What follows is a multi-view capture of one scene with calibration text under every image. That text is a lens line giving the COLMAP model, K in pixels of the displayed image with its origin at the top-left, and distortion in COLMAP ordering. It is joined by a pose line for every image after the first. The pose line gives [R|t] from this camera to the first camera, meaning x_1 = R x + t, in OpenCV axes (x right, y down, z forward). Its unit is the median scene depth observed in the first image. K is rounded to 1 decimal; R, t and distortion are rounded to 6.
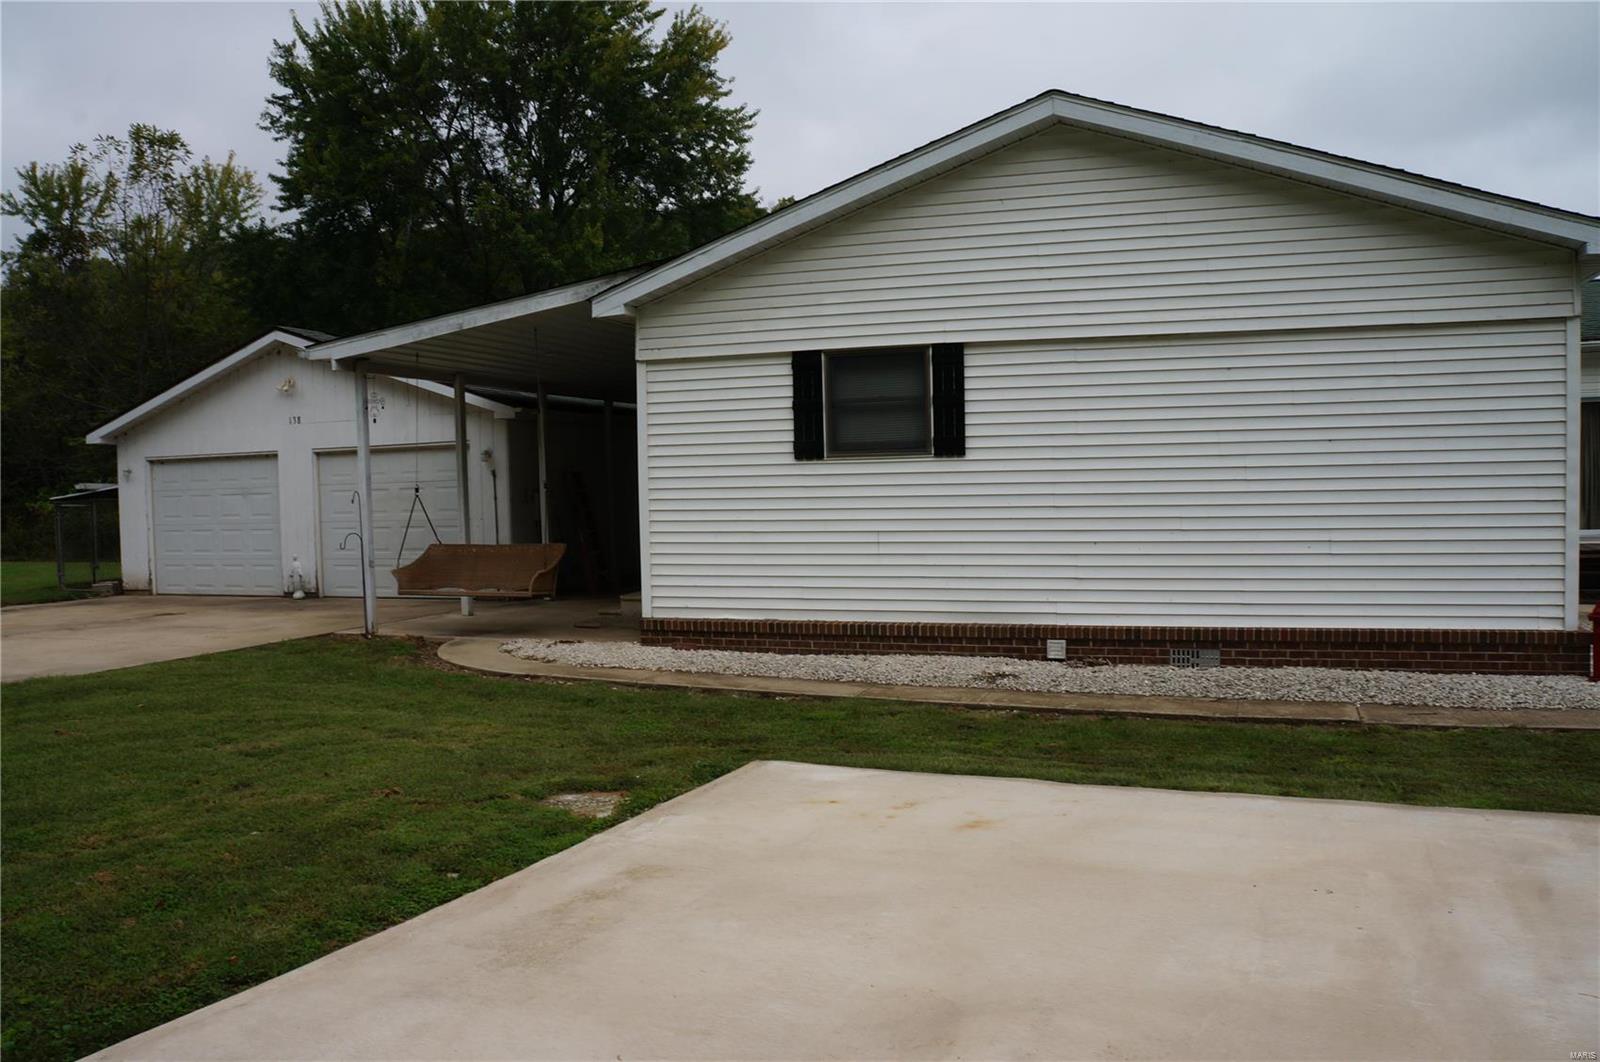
lens RADIAL K [[1243.7, 0, 789.8], [0, 1243.7, 523.9], [0, 0, 1]] dist [-0.201890, 0.143230]
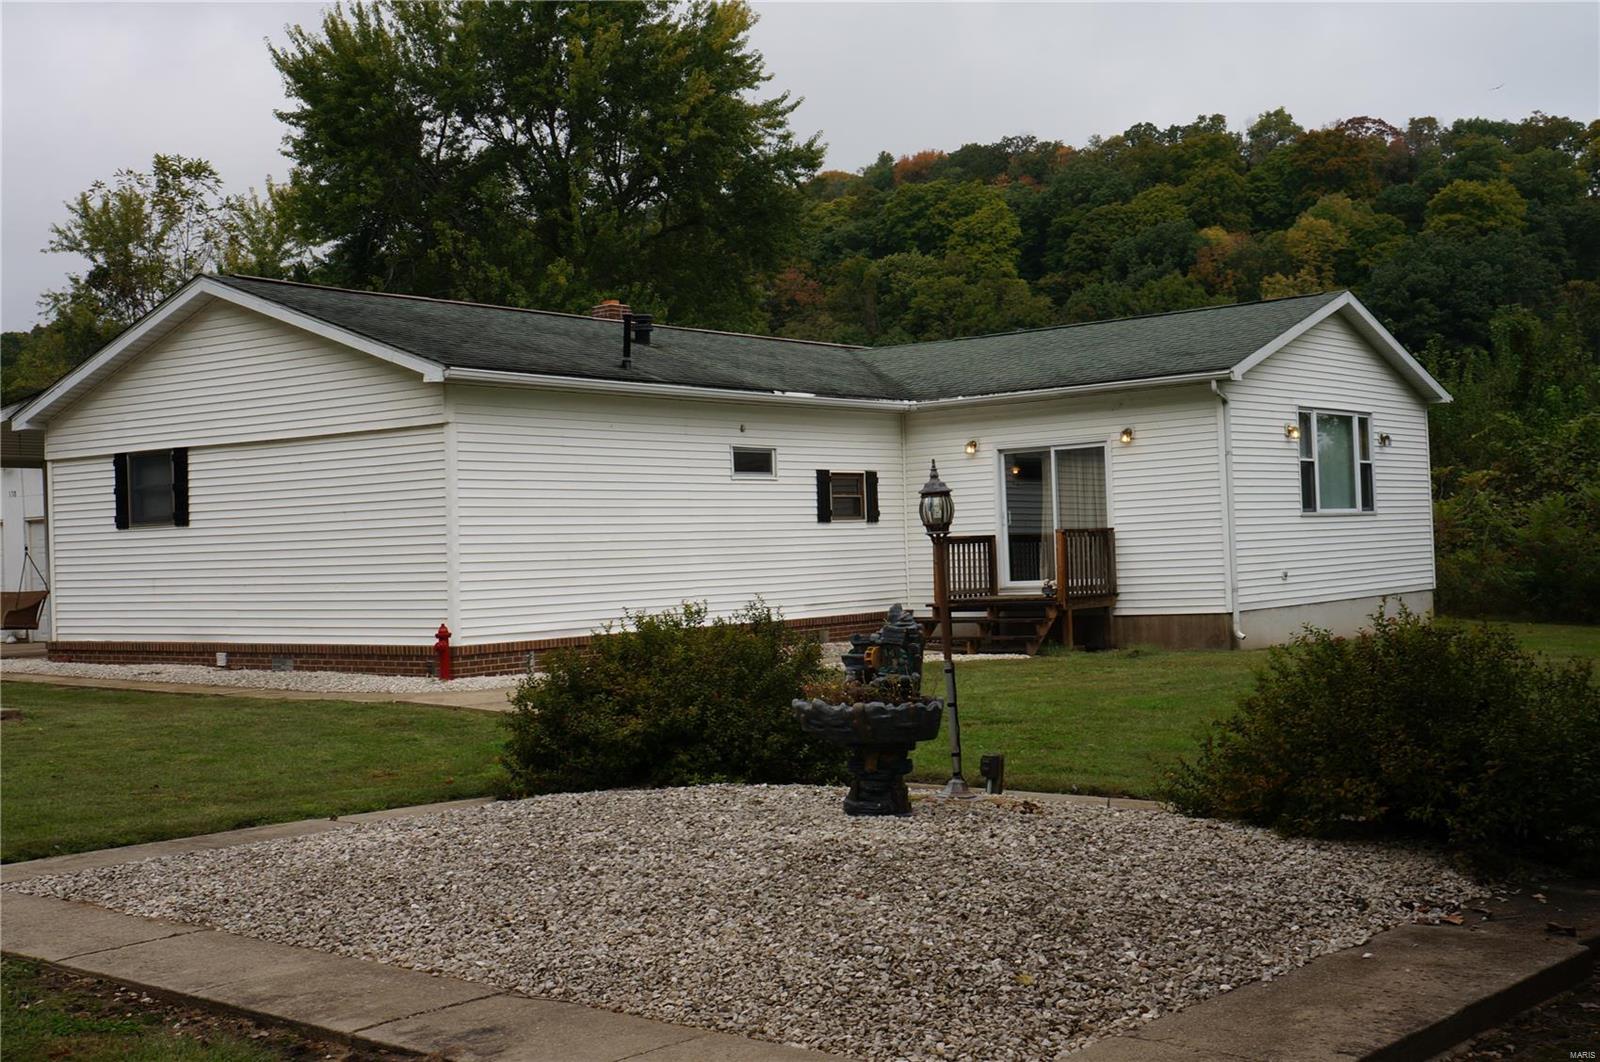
lens RADIAL K [[1828.4, 0, 800.0], [0, 1828.4, 531.0], [0, 0, 1]] dist [-0.038443, 0.295492]
pose [[0.947238, -0.014599, -0.320200, 1.415658], [0.003646, 0.999388, -0.034779, 0.026648], [0.320512, 0.031776, 0.946711, -0.739226]]
